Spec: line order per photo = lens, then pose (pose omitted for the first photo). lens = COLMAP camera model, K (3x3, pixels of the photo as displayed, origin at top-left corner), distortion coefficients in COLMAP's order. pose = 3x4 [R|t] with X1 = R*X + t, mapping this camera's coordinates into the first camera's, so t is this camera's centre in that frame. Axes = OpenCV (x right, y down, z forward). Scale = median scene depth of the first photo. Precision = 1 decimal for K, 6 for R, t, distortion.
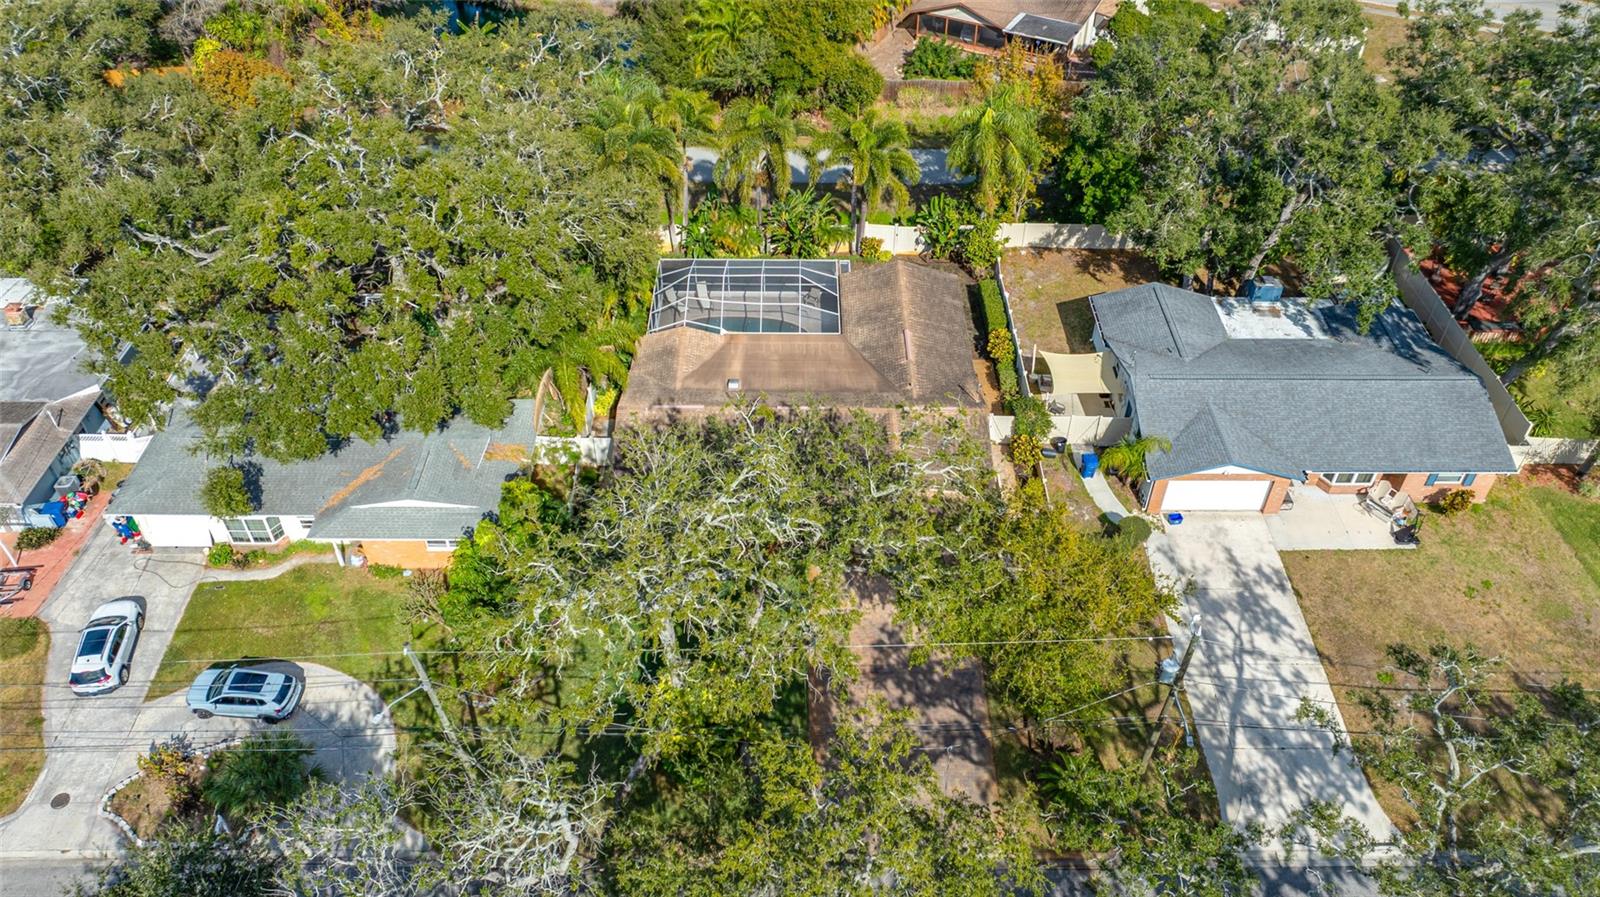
lens RADIAL K [[1169.1, 0, 800.0], [0, 1169.1, 448.5], [0, 0, 1]] dist [-0.057976, 0.072417]
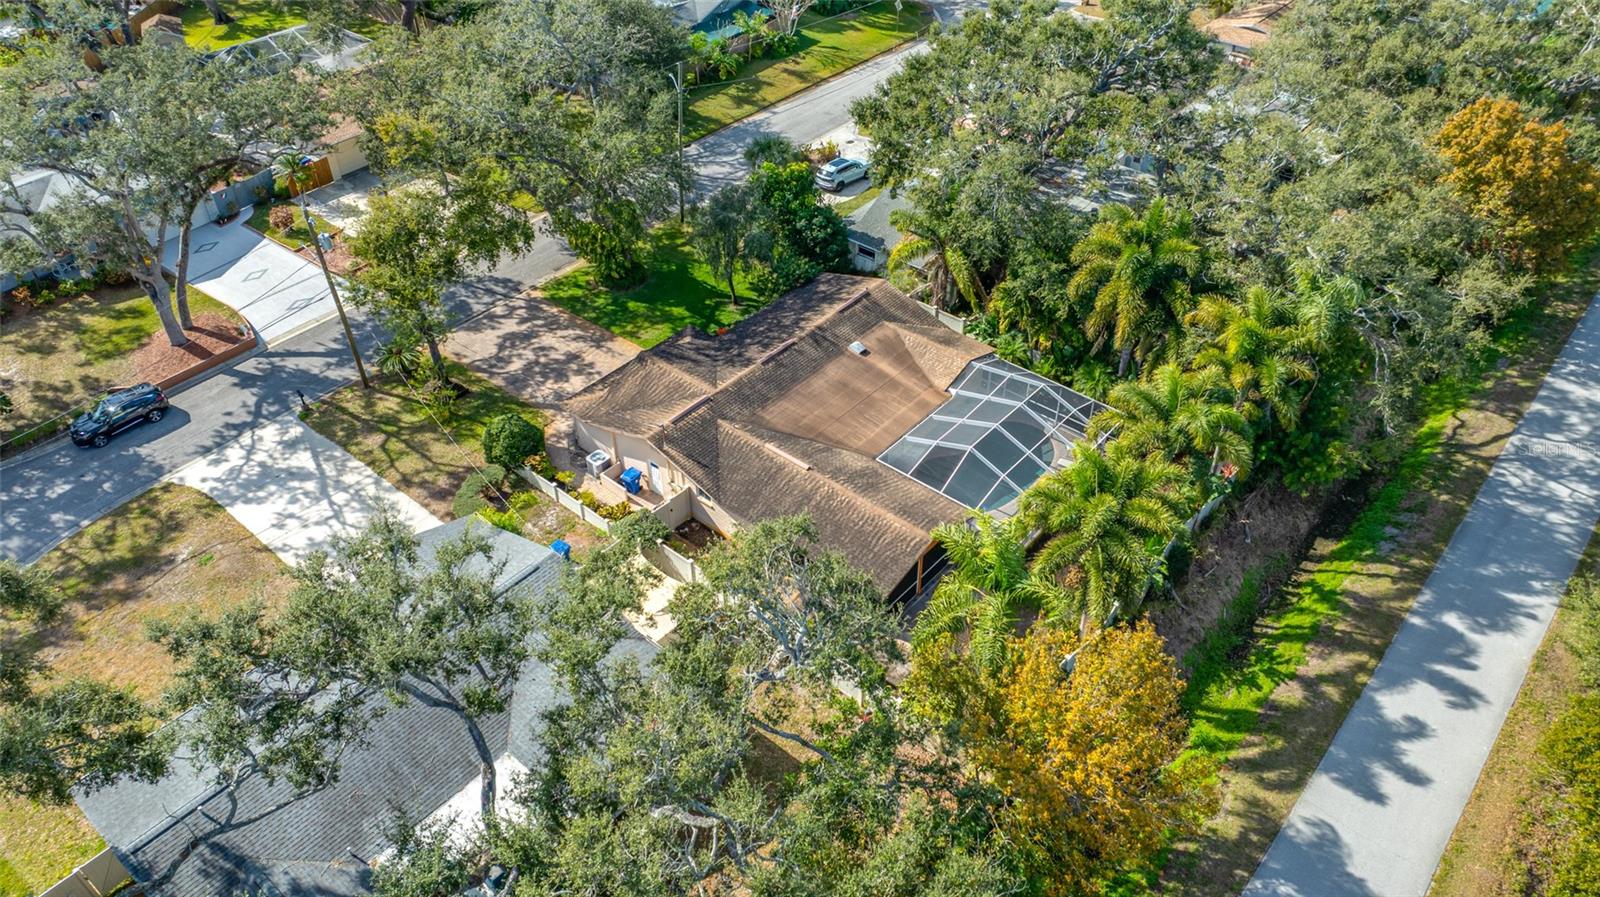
lens RADIAL K [[1150.2, 0, 800.0], [0, 1150.2, 448.5], [0, 0, 1]] dist [0.003432, 0.001813]
pose [[-0.658652, 0.484213, -0.575948, 0.644881], [-0.488452, 0.307088, 0.816769, -0.891243], [0.572357, 0.819289, 0.034250, 1.088179]]
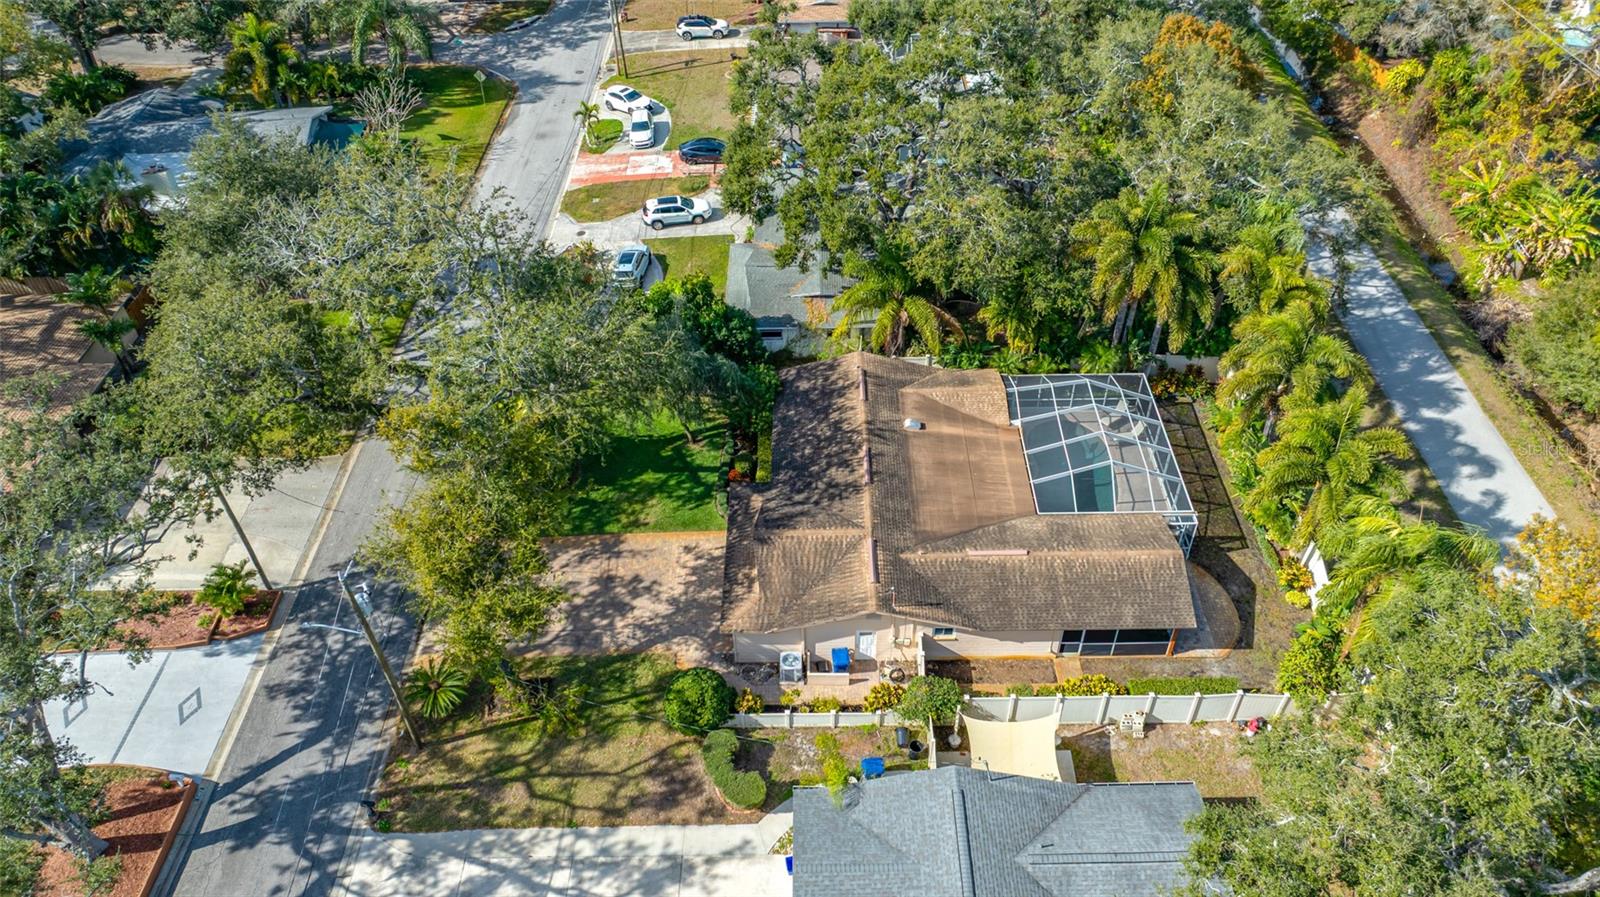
lens RADIAL K [[1150.2, 0, 800.0], [0, 1150.2, 448.5], [0, 0, 1]] dist [0.003432, 0.001813]
pose [[-0.006472, 0.663677, -0.747991, 0.745476], [-0.643794, 0.569600, 0.510965, -0.520459], [0.765171, 0.484859, 0.423585, 0.559129]]
